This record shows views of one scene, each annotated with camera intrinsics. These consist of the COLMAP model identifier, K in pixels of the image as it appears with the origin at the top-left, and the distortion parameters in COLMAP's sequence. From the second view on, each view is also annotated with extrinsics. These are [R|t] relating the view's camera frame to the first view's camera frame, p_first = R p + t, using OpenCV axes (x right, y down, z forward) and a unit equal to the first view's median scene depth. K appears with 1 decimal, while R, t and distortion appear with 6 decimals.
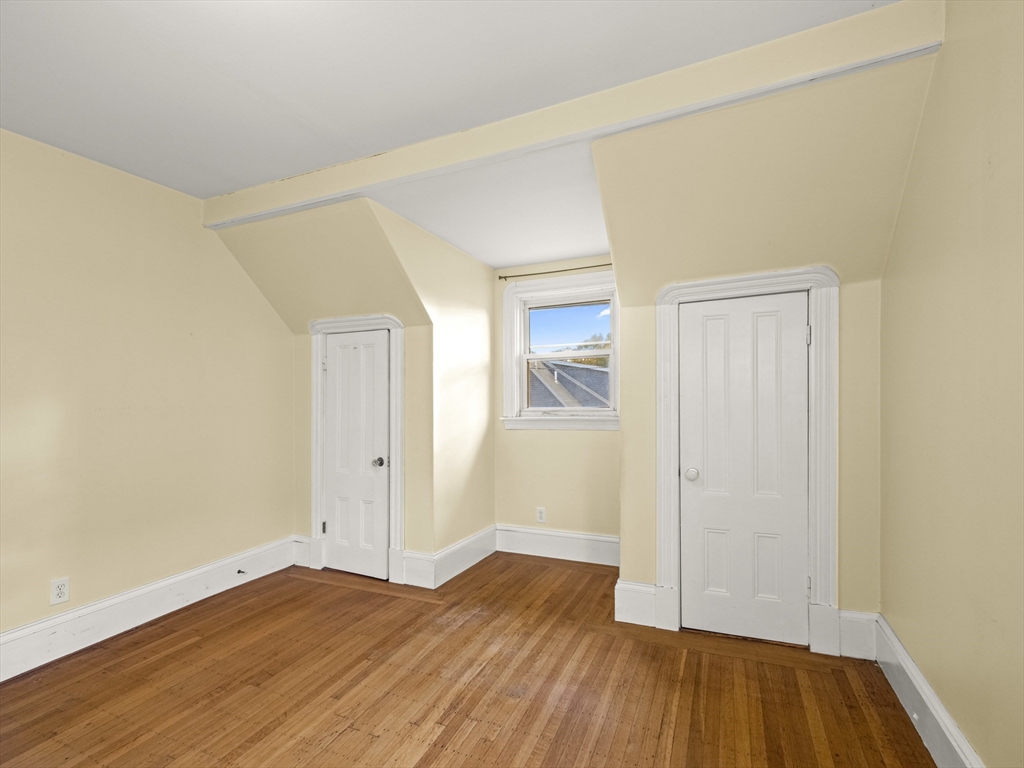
lens RADIAL K [[480.6, 0, 513.5], [0, 480.6, 393.2], [0, 0, 1]] dist [-0.000644, 0.000401]
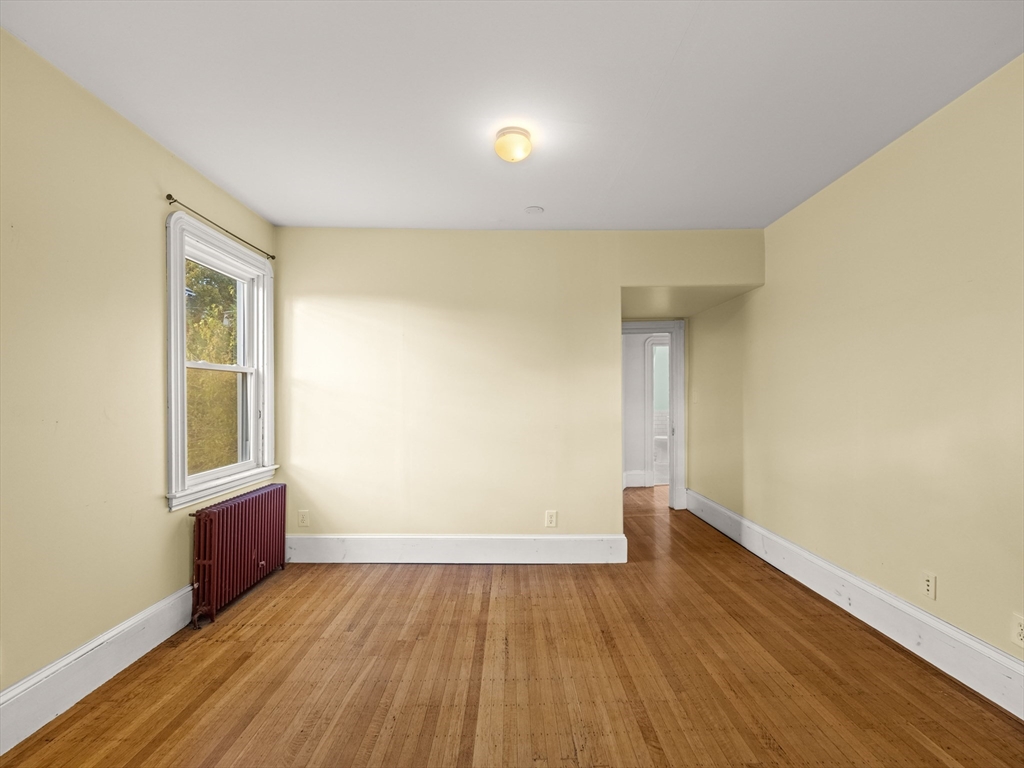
lens RADIAL K [[473.2, 0, 512.0], [0, 473.2, 384.0], [0, 0, 1]] dist [-0.000546, 0.000137]
pose [[-0.911826, 0.015382, -0.410289, 0.076899], [0.026031, 0.999453, -0.020382, 0.016060], [0.409751, -0.029265, -0.911728, 1.233378]]
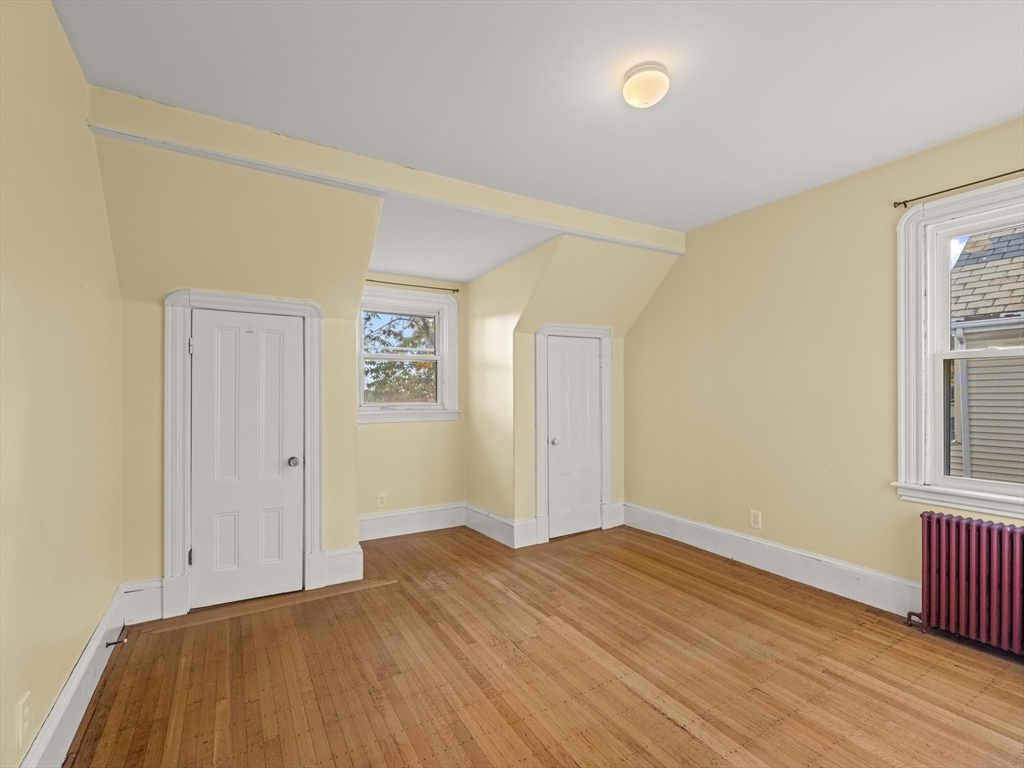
lens RADIAL K [[473.2, 0, 512.0], [0, 473.2, 384.0], [0, 0, 1]] dist [-0.000546, 0.000137]
pose [[0.578183, 0.033009, 0.815239, -0.981936], [-0.009744, 0.999389, -0.033554, 0.028683], [-0.815849, 0.011457, 0.578151, 0.184911]]
